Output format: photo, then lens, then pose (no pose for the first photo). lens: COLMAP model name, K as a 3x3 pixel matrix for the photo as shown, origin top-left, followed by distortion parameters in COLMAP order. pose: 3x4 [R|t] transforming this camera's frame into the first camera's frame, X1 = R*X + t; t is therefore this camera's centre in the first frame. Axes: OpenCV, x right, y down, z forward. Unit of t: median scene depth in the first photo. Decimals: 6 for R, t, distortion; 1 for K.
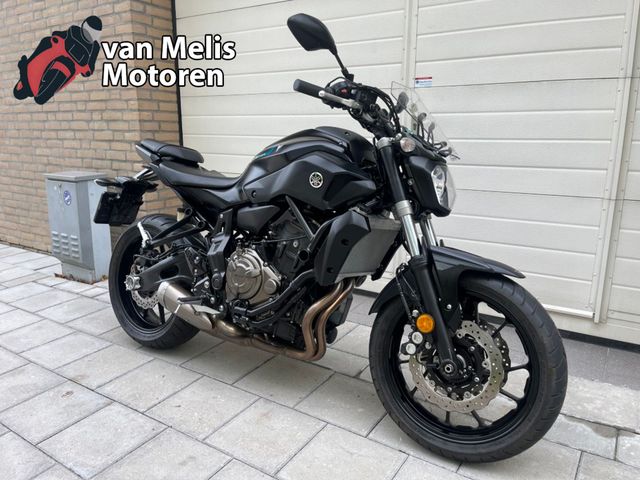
lens RADIAL K [[477.9, 0, 320.0], [0, 477.9, 240.0], [0, 0, 1]] dist [0.079723, -0.122124]
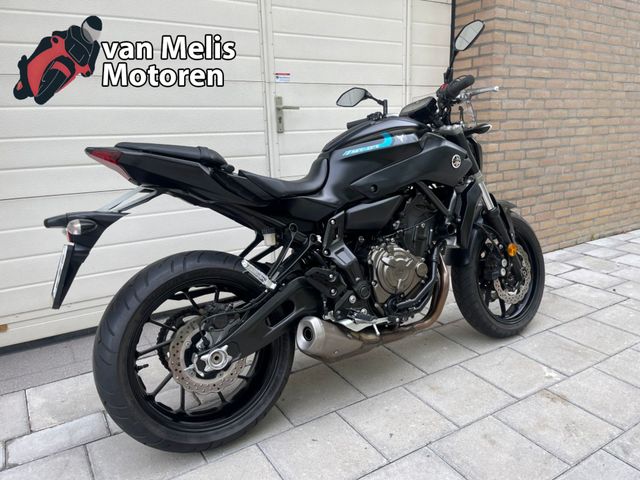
lens RADIAL K [[486.0, 0, 320.0], [0, 486.0, 240.0], [0, 0, 1]] dist [0.071924, -0.124168]
pose [[0.426327, -0.227153, 0.875583, -1.101370], [0.226601, 0.963912, 0.139735, -0.162344], [-0.875727, 0.138835, 0.462415, 0.678509]]
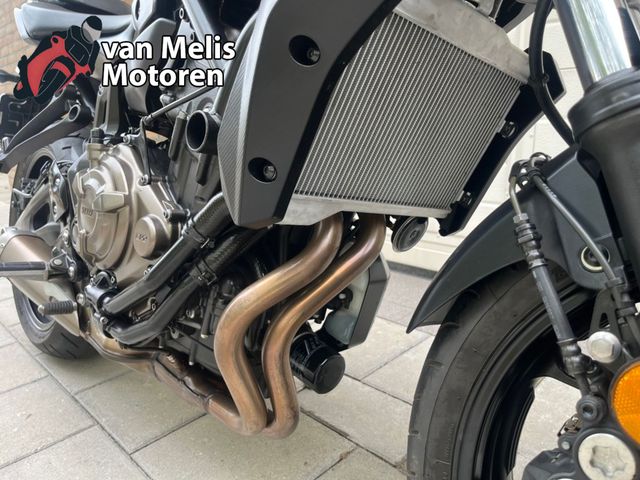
lens RADIAL K [[477.9, 0, 320.0], [0, 477.9, 240.0], [0, 0, 1]] dist [0.079723, -0.122124]
pose [[0.977550, 0.021831, -0.209572, 0.102519], [-0.017289, 0.999575, 0.023481, 0.087466], [0.209995, -0.019331, 0.977511, 0.654090]]
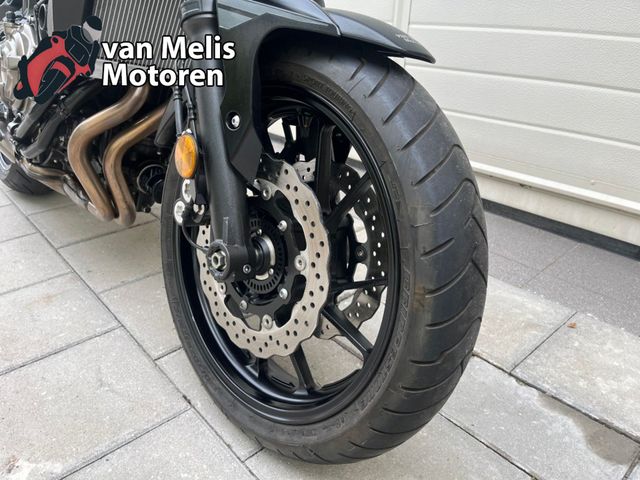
lens RADIAL K [[486.0, 0, 320.0], [0, 486.0, 240.0], [0, 0, 1]] dist [0.071924, -0.124168]
pose [[0.965239, 0.135426, -0.223545, 0.372071], [-0.084738, 0.971242, 0.222505, 0.114116], [0.247250, -0.195828, 0.948957, 0.487547]]
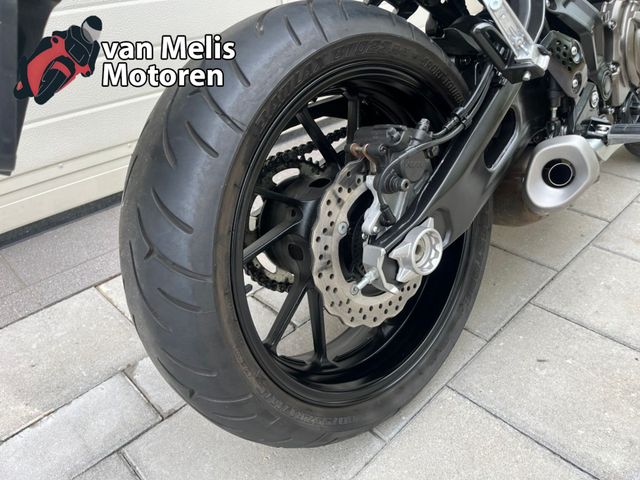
lens RADIAL K [[499.2, 0, 320.0], [0, 499.2, 240.0], [0, 0, 1]] dist [0.002799, 0.001272]
pose [[0.235951, -0.504027, 0.830833, -0.813498], [0.293017, 0.852082, 0.433702, -0.078937], [-0.926535, 0.141116, 0.348738, 1.183032]]
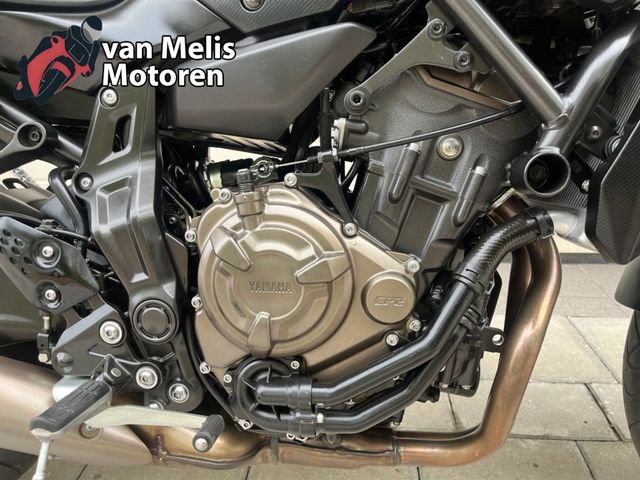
lens RADIAL K [[486.0, 0, 320.0], [0, 486.0, 240.0], [0, 0, 1]] dist [0.071924, -0.124168]
pose [[0.880206, -0.175790, 0.440835, -0.266913], [0.127574, 0.982323, 0.136993, 0.012877], [-0.457124, -0.064343, 0.887072, 0.734929]]
